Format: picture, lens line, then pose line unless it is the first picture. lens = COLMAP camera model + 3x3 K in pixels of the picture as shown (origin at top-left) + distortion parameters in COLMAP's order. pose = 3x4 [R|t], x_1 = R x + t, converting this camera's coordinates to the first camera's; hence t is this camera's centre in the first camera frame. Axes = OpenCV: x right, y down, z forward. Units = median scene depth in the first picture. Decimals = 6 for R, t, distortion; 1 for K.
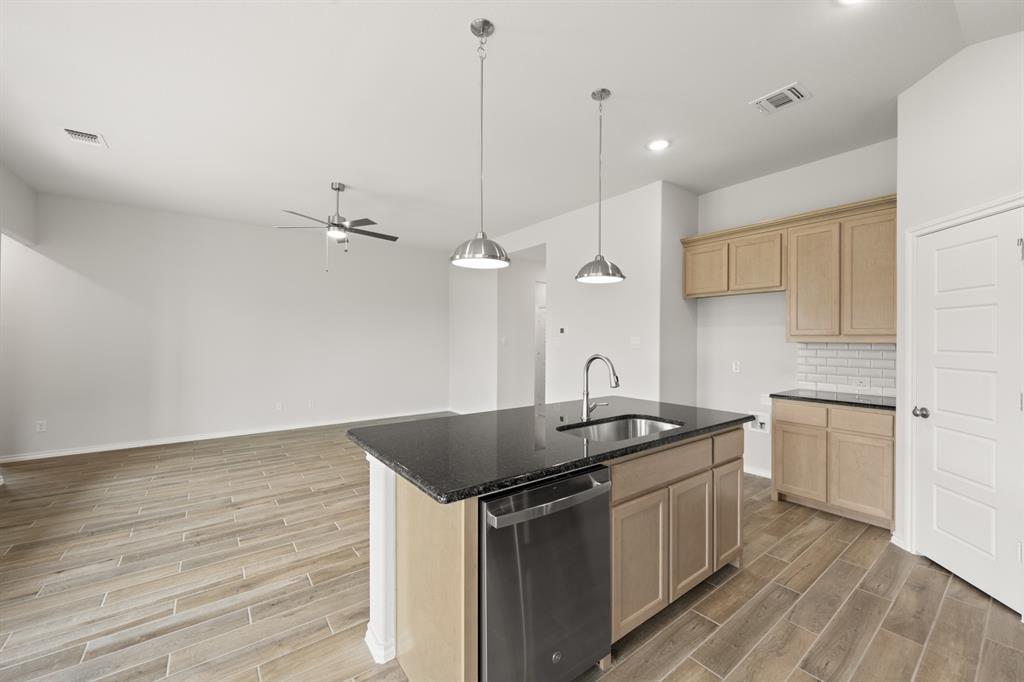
lens RADIAL K [[401.5, 0, 513.5], [0, 401.5, 339.1], [0, 0, 1]] dist [-0.000686, 0.000566]
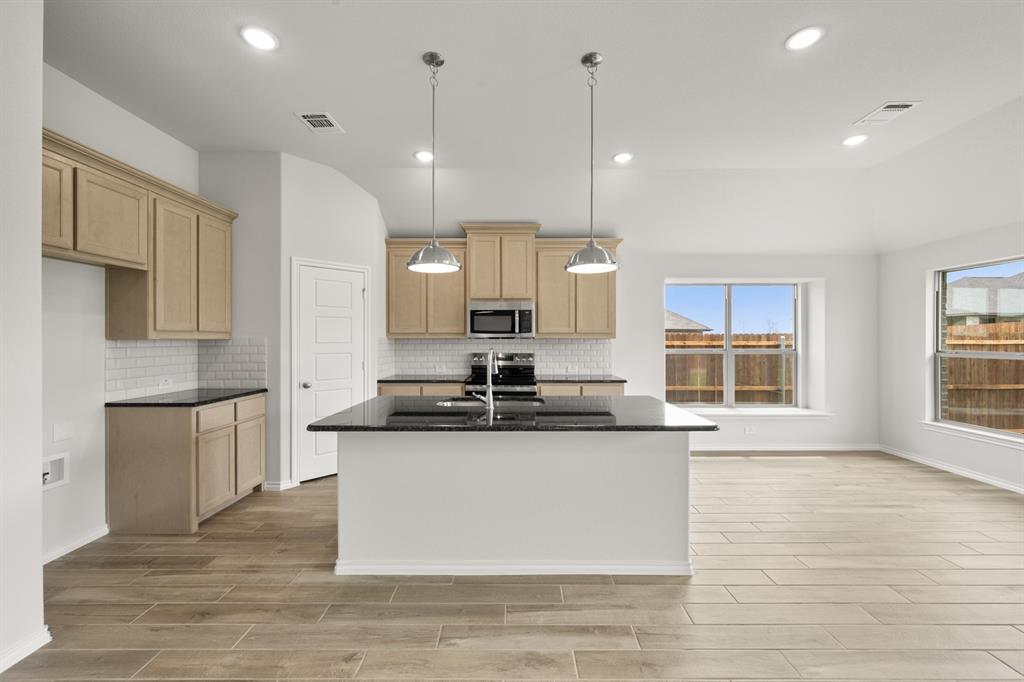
lens RADIAL K [[401.5, 0, 515.4], [0, 401.5, 339.1], [0, 0, 1]] dist [-0.000686, 0.000566]
pose [[-0.795672, -0.002834, 0.605720, -0.445585], [-0.001815, 0.999996, 0.002295, 0.006676], [-0.605724, 0.000726, -0.795674, 1.523035]]
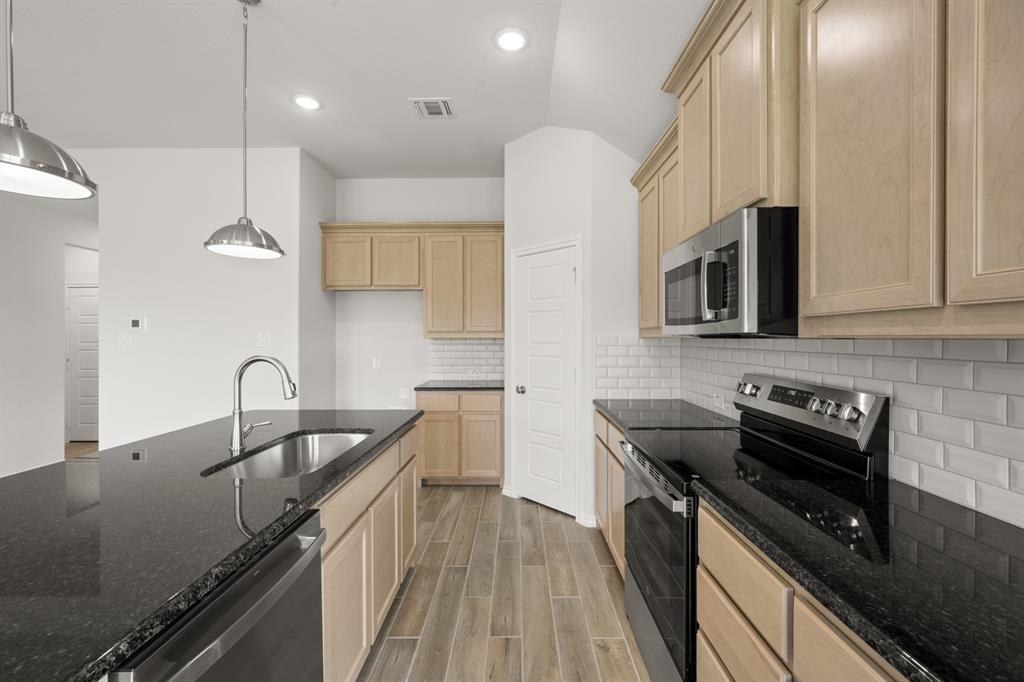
lens RADIAL K [[419.1, 0, 513.8], [0, 419.1, 338.8], [0, 0, 1]] dist [-0.000603, -0.000291]
pose [[0.611261, -0.007226, 0.791396, -0.082418], [0.004248, 0.999974, 0.005850, 0.005603], [-0.791418, -0.000214, 0.611275, 0.153639]]
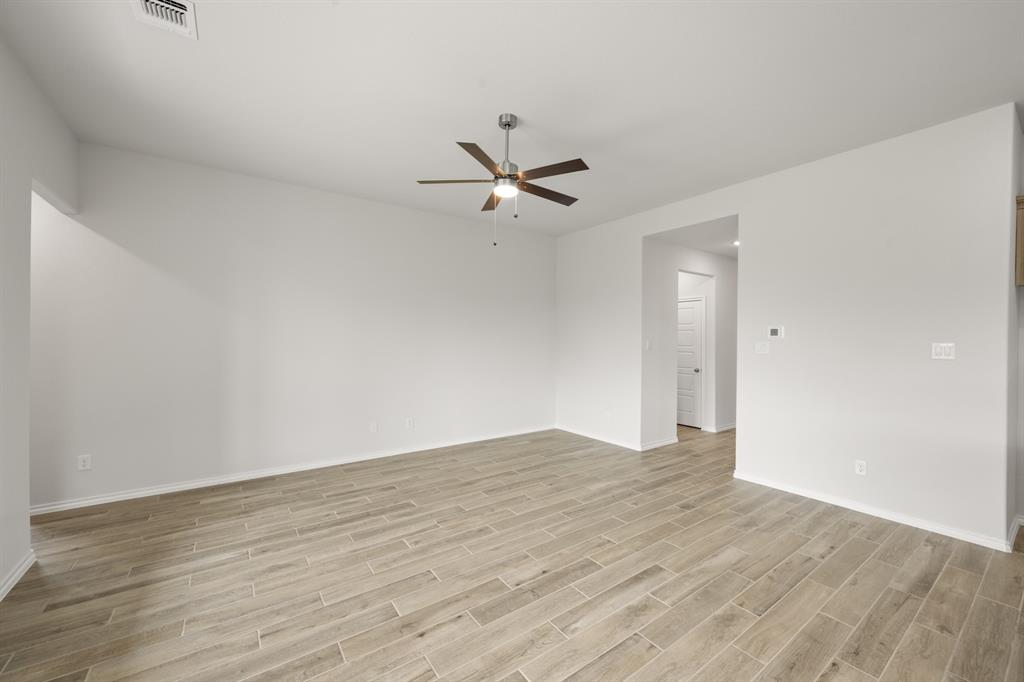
lens RADIAL K [[401.5, 0, 514.3], [0, 401.5, 339.3], [0, 0, 1]] dist [-0.000686, 0.000566]
pose [[0.999590, 0.002354, -0.028540, -0.612817], [-0.002245, 0.999990, 0.003845, -0.017244], [0.028549, -0.003779, 0.999585, 0.479685]]
